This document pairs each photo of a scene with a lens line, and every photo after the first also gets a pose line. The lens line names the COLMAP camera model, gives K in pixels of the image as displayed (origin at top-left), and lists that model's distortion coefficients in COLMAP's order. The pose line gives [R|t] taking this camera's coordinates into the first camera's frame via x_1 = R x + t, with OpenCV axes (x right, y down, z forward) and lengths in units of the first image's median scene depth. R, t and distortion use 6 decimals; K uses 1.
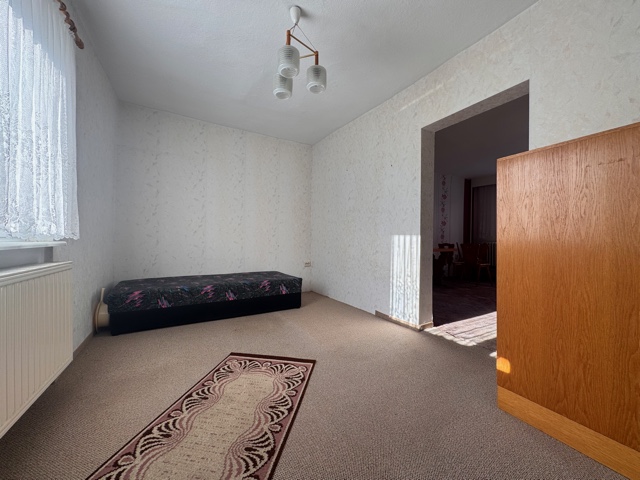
lens RADIAL K [[254.9, 0, 322.6], [0, 254.9, 237.0], [0, 0, 1]] dist [-0.003297, 0.000343]
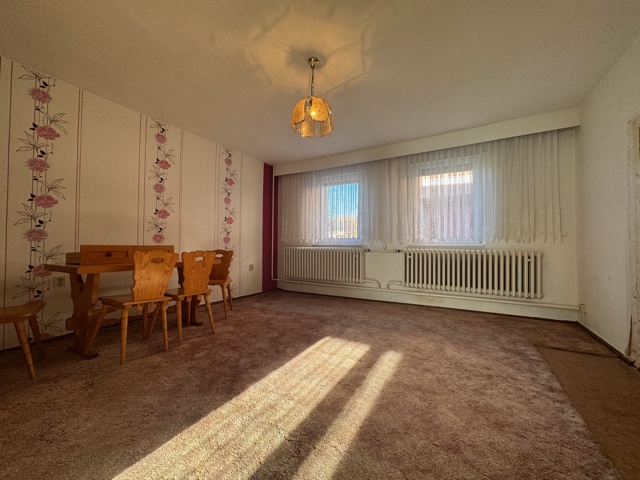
lens RADIAL K [[254.9, 0, 322.4], [0, 254.9, 239.3], [0, 0, 1]] dist [-0.003297, 0.000343]
pose [[0.863100, 0.000972, 0.505032, 0.346127], [0.006062, 0.999906, -0.012283, 0.007119], [-0.504997, 0.013663, 0.863013, 0.283576]]
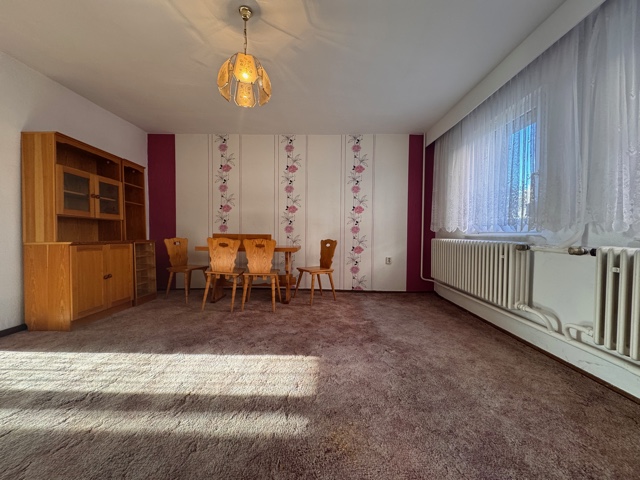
lens RADIAL K [[254.9, 0, 318.4], [0, 254.9, 239.2], [0, 0, 1]] dist [-0.003297, 0.000343]
pose [[0.854392, 0.006563, -0.519587, 0.729646], [0.000728, 0.999904, 0.013827, 0.013882], [0.519628, -0.012192, 0.854305, 0.381302]]
